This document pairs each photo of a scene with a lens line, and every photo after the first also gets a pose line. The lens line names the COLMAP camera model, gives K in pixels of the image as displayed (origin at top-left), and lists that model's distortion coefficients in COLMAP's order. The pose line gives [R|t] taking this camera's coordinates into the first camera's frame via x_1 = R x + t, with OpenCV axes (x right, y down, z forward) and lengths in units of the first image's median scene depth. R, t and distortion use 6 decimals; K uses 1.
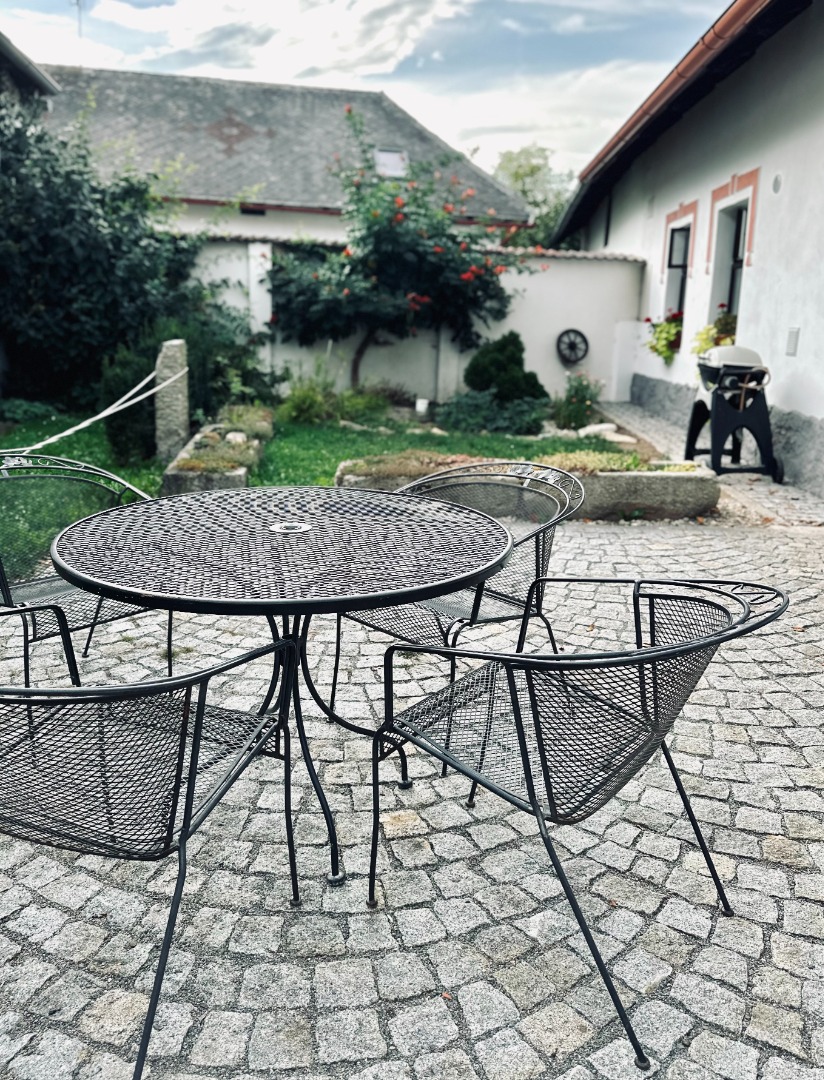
lens RADIAL K [[760.4, 0, 411.3], [0, 760.4, 492.5], [0, 0, 1]] dist [0.004572, 0.001833]
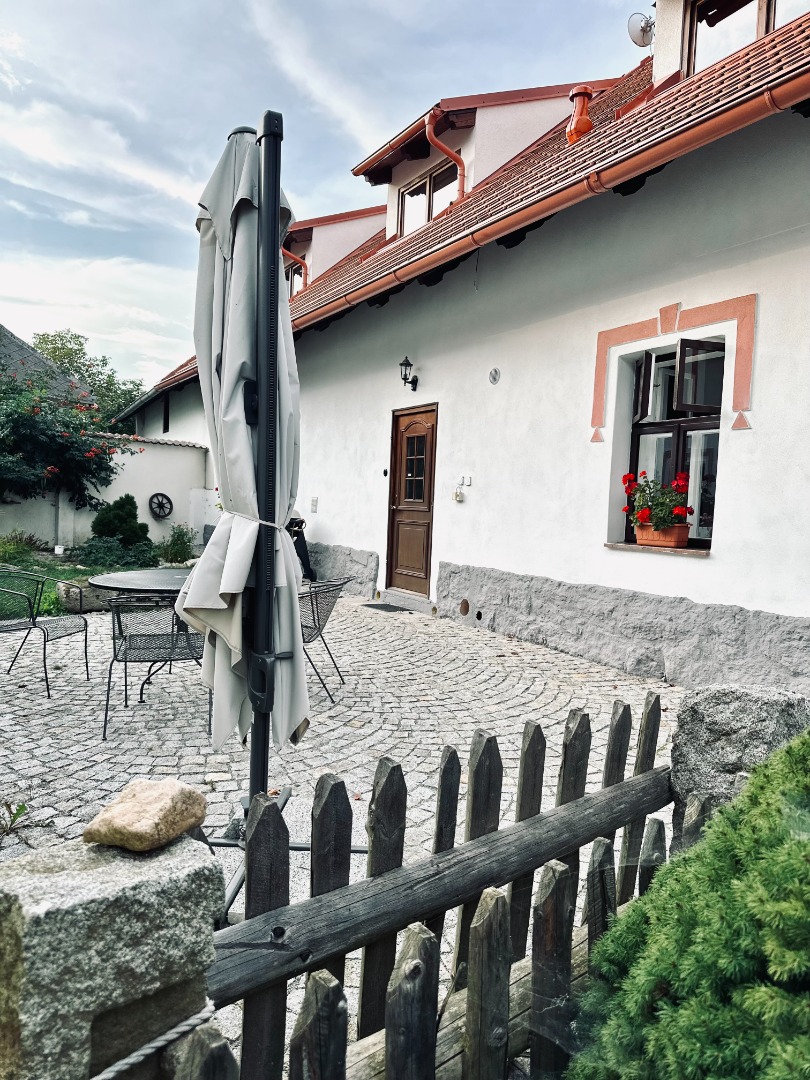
lens RADIAL K [[759.9, 0, 405.0], [0, 759.9, 540.0], [0, 0, 1]] dist [0.006521, 0.001612]
pose [[0.808093, -0.021419, 0.588666, -0.258946], [0.103634, 0.988921, -0.106282, 0.065843], [-0.579867, 0.146891, 0.801359, -0.374621]]
